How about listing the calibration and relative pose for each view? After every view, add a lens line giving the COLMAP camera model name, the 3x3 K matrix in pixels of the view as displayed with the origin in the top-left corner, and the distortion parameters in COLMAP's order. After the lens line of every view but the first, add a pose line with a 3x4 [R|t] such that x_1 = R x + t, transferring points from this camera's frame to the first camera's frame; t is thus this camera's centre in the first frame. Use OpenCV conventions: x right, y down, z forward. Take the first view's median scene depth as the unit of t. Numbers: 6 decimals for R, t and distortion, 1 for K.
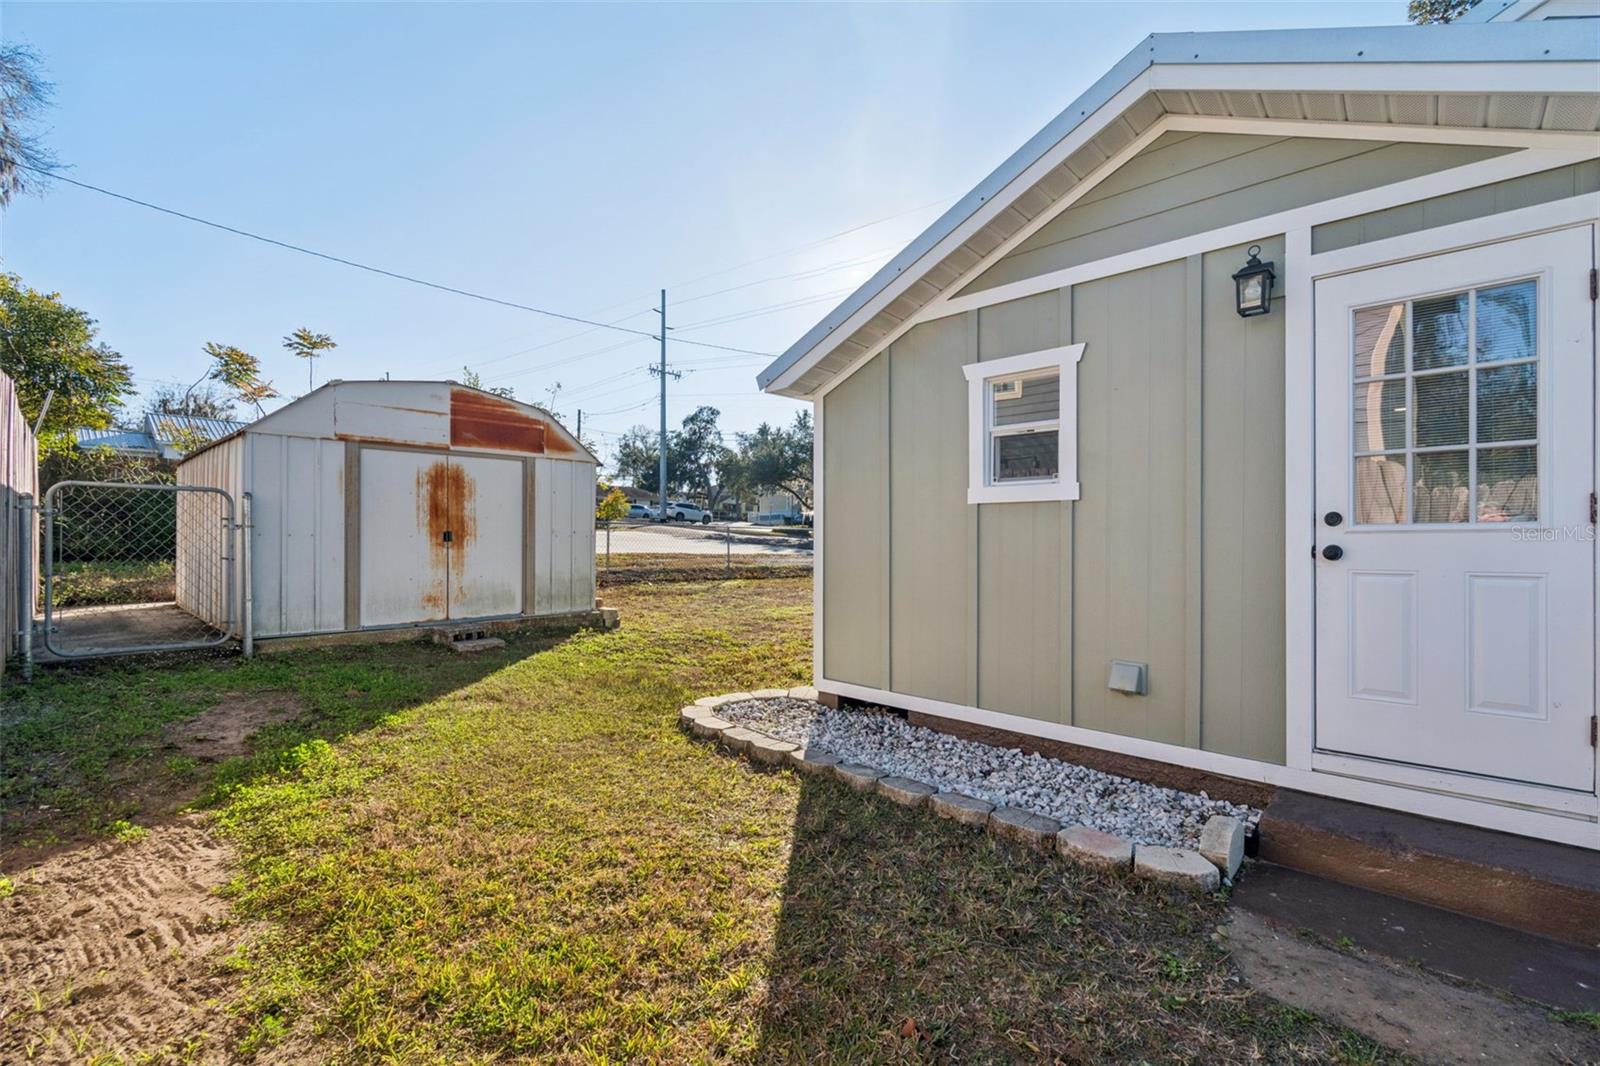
lens RADIAL K [[713.7, 0, 815.9], [0, 713.7, 544.9], [0, 0, 1]] dist [0.003465, -0.001240]
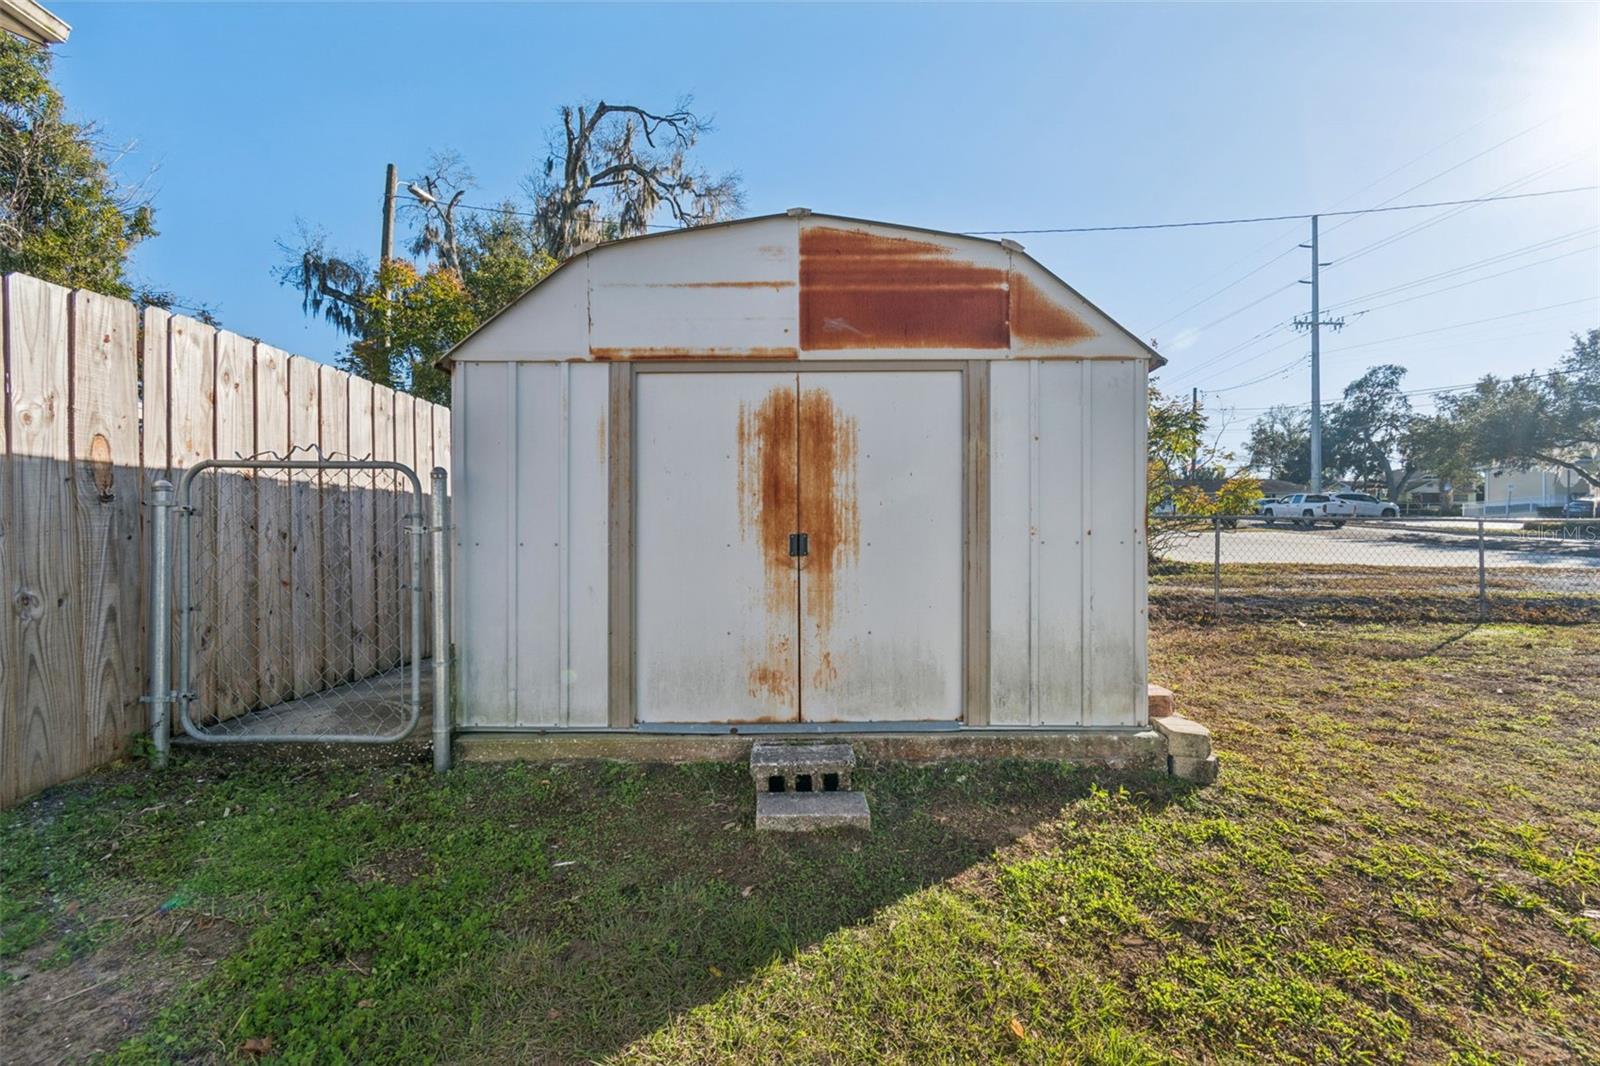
lens RADIAL K [[713.7, 0, 798.7], [0, 713.7, 539.2], [0, 0, 1]] dist [0.003465, -0.001240]
pose [[0.670874, -0.007747, -0.741531, -0.146230], [-0.001265, 0.999932, -0.011591, -0.008903], [0.741570, 0.008714, 0.670819, 0.601444]]
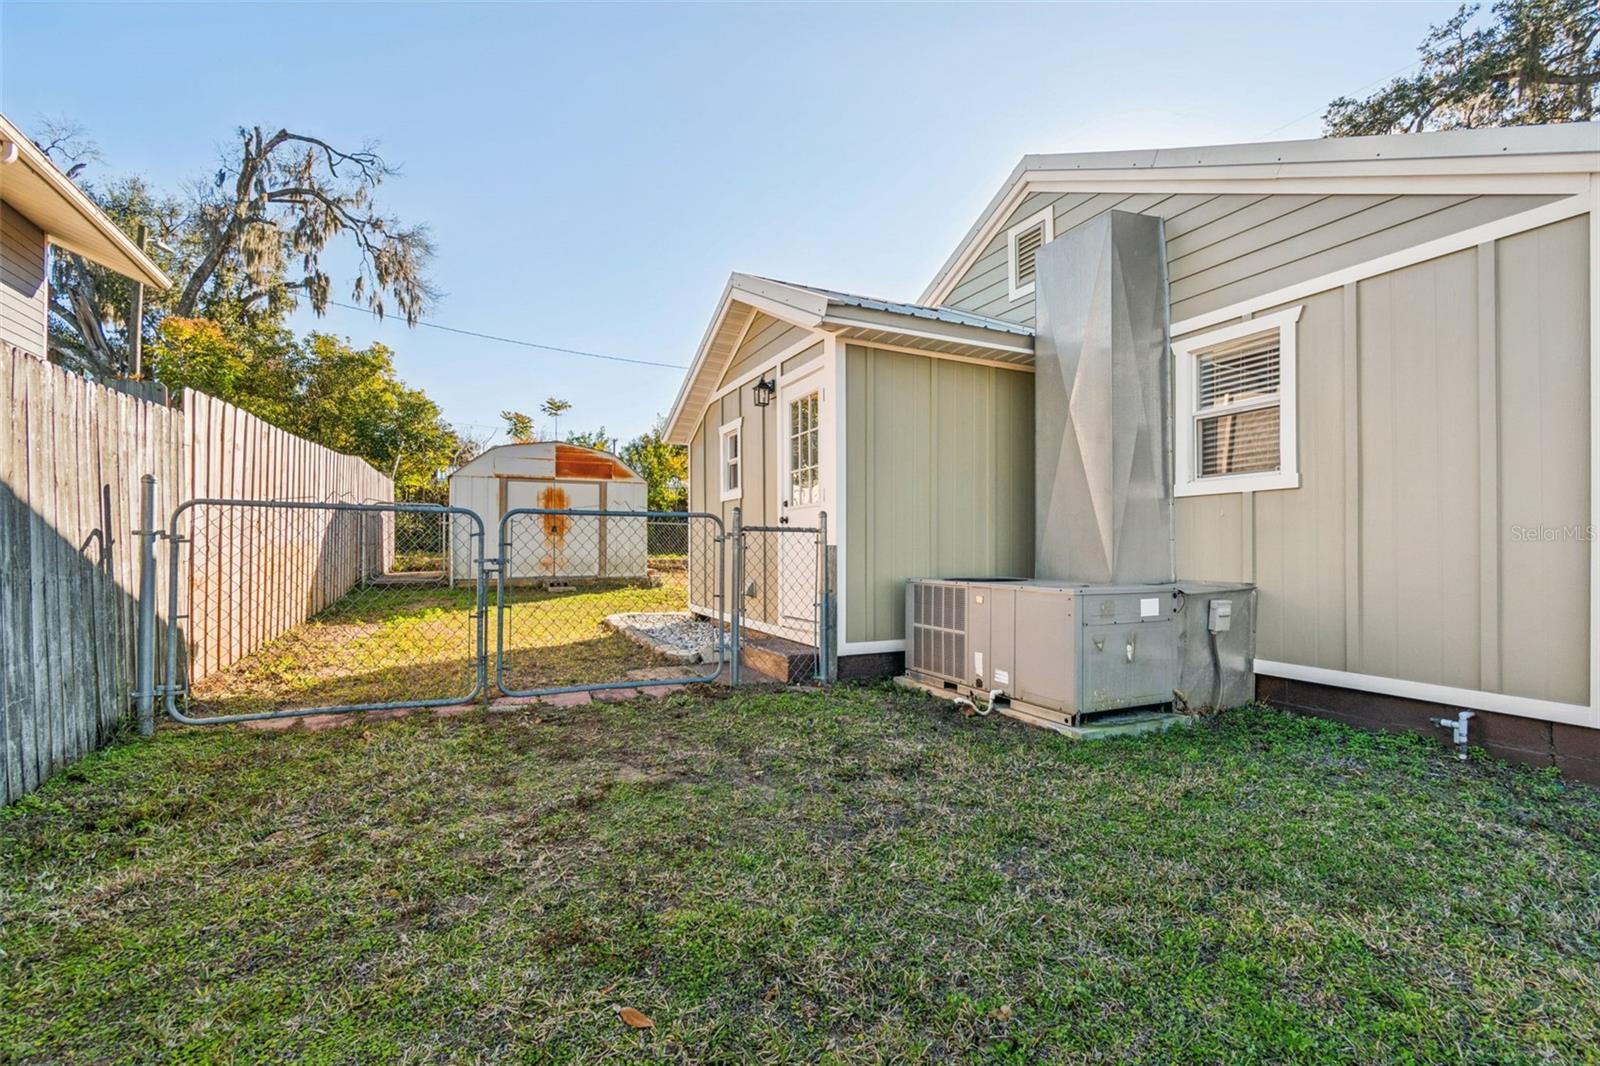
lens RADIAL K [[713.7, 0, 816.3], [0, 713.7, 541.4], [0, 0, 1]] dist [0.003465, -0.001240]
pose [[0.936629, -0.005738, -0.350277, 0.619177], [-0.001229, 0.999806, -0.019666, 0.046551], [0.350322, 0.018850, 0.936440, -0.368796]]
